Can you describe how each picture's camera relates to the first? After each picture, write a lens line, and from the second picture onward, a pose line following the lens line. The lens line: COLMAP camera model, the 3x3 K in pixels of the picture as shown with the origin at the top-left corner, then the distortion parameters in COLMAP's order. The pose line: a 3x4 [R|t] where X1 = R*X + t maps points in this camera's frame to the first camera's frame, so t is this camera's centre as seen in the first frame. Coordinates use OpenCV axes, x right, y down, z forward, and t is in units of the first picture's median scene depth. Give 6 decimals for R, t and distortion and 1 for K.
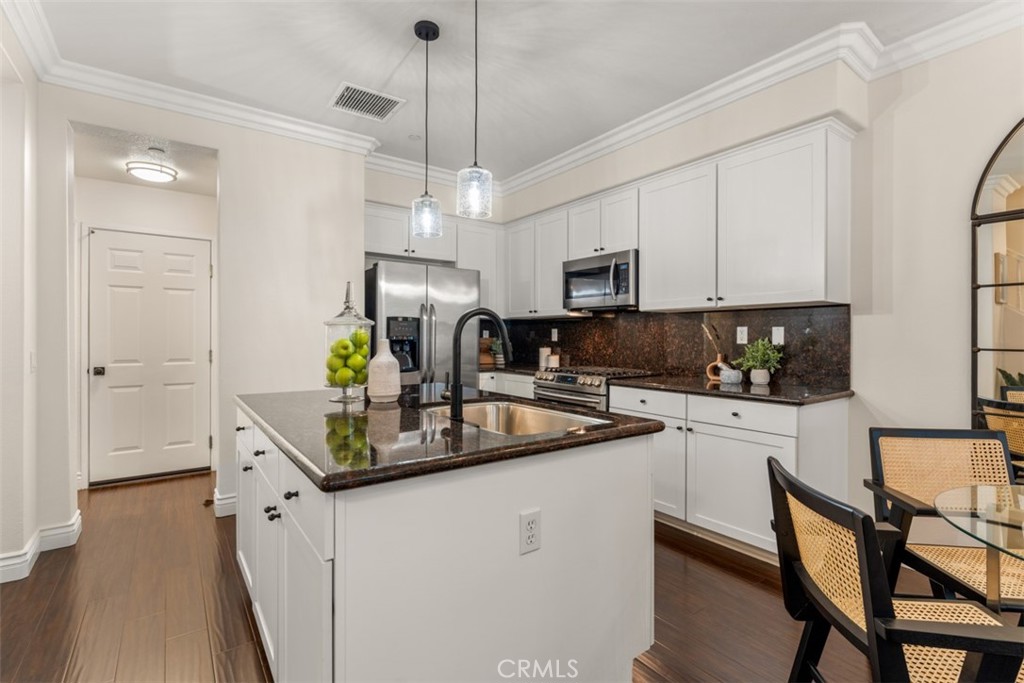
lens RADIAL K [[481.9, 0, 520.1], [0, 481.9, 335.6], [0, 0, 1]] dist [-0.005002, -0.001420]
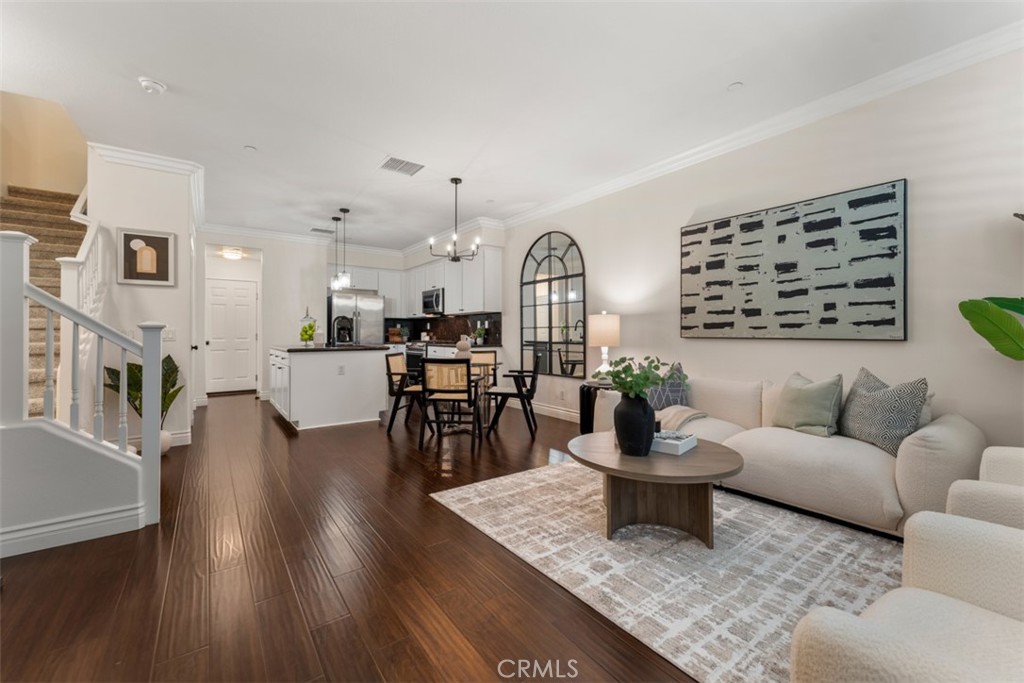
lens RADIAL K [[409.8, 0, 514.0], [0, 409.8, 332.7], [0, 0, 1]] dist [-0.008363, 0.001248]
pose [[0.999922, -0.004958, 0.011495, 0.589460], [0.004955, 0.999988, 0.000318, 0.038418], [-0.011497, -0.000261, 0.999934, -1.023218]]
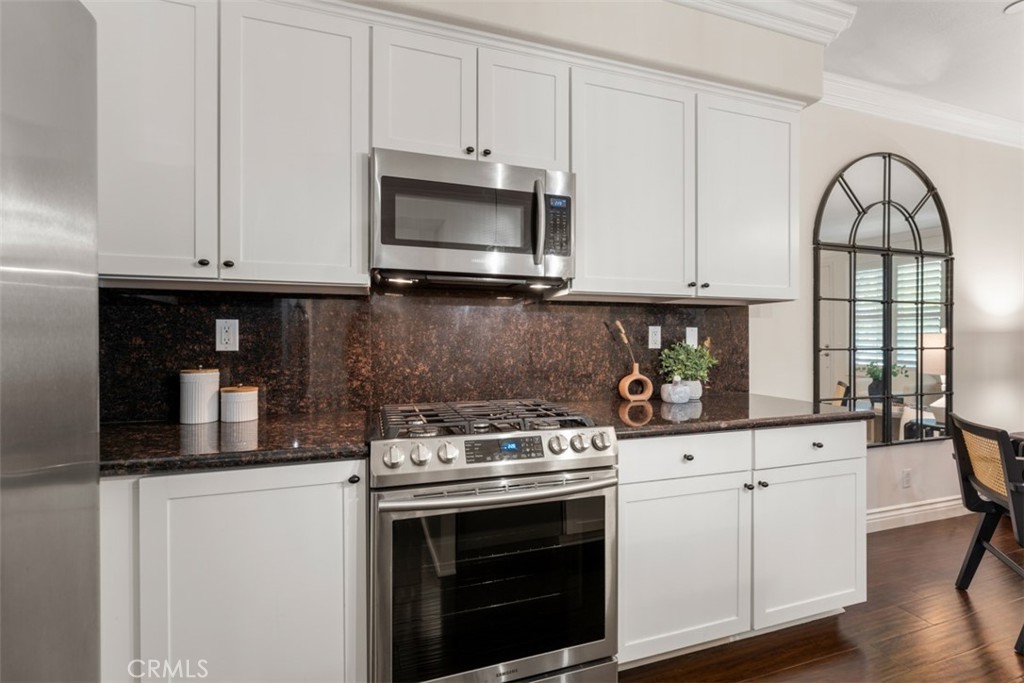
lens RADIAL K [[434.1, 0, 512.8], [0, 434.1, 340.8], [0, 0, 1]] dist [0.001664, 0.000104]
pose [[0.323274, -0.002279, 0.946303, -0.251603], [-0.000472, 0.999997, 0.002570, 0.003027], [-0.946305, -0.001277, 0.323272, 0.944915]]
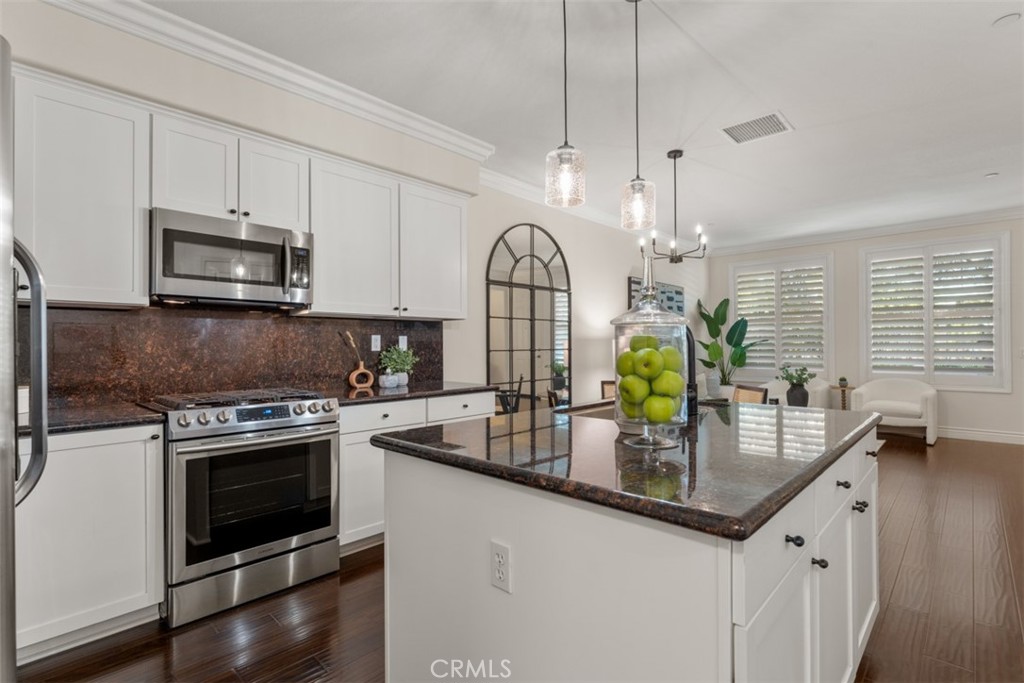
lens RADIAL K [[481.9, 0, 511.7], [0, 481.9, 343.6], [0, 0, 1]] dist [-0.005002, -0.001420]
pose [[-0.176181, 0.000743, 0.984357, -0.623362], [0.001730, 0.999998, -0.000446, 0.001588], [-0.984356, 0.001625, -0.176182, 0.849917]]
